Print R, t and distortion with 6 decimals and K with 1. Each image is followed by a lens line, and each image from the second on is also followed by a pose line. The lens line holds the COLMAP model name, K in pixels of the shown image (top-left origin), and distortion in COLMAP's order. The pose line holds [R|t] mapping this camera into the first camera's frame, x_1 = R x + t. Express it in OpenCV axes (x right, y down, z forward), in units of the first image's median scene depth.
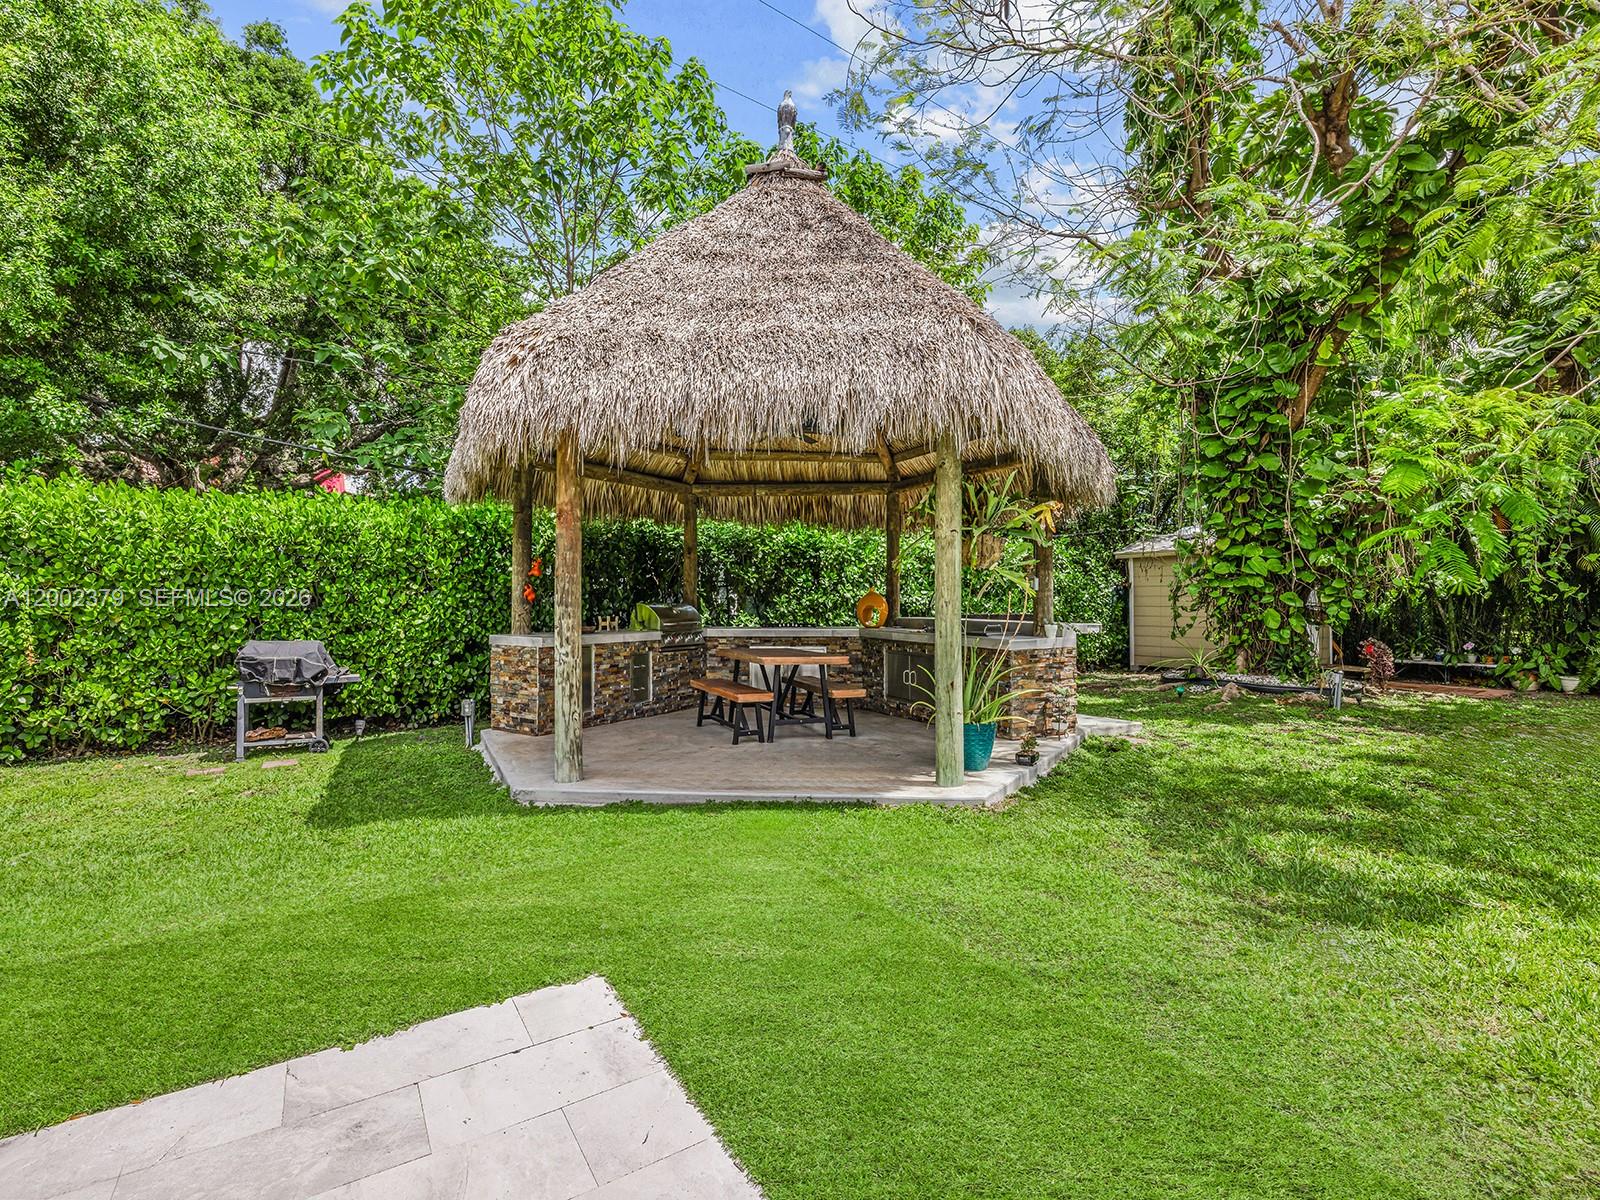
lens RADIAL K [[746.4, 0, 800.0], [0, 746.4, 600.0], [0, 0, 1]] dist [-0.014184, 0.006071]
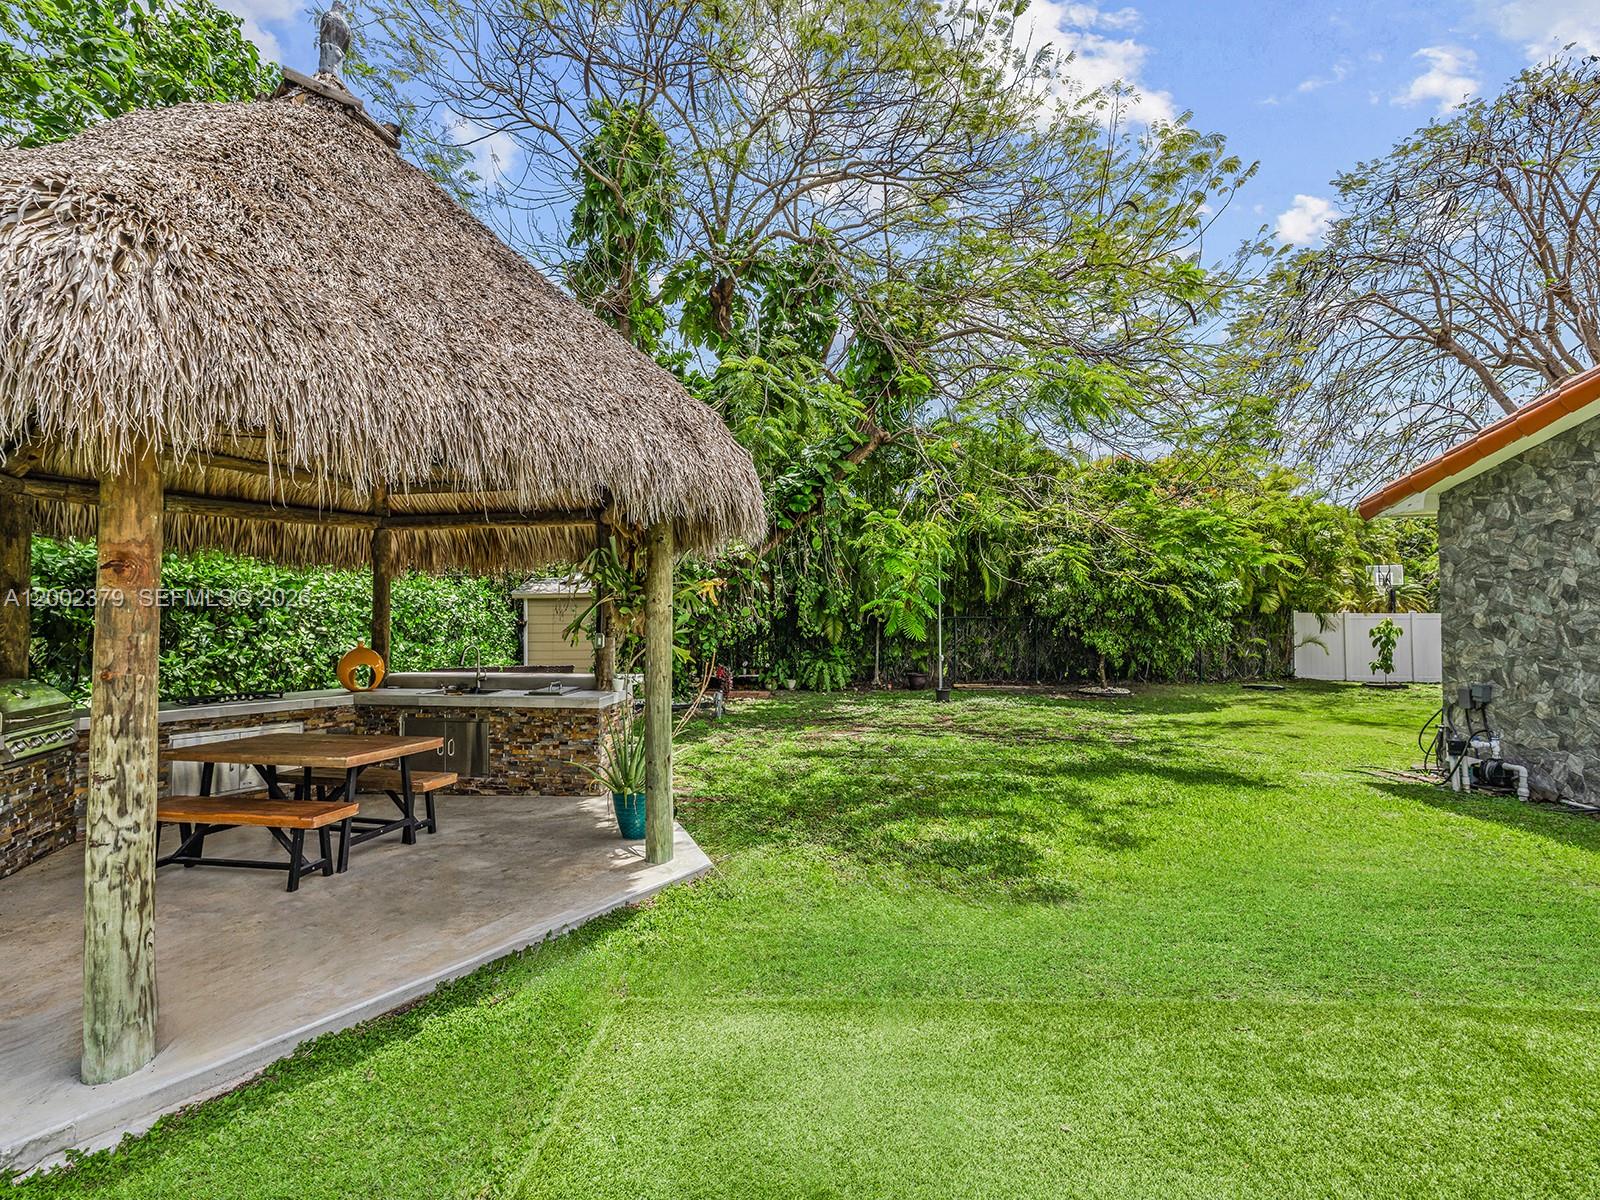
lens RADIAL K [[668.3, 0, 800.0], [0, 668.3, 600.0], [0, 0, 1]] dist [-0.002822, -0.000661]
pose [[0.564784, 0.021405, 0.824961, -0.232105], [0.005145, 0.999553, -0.029458, -0.038102], [-0.825223, 0.020882, 0.564421, 0.179030]]
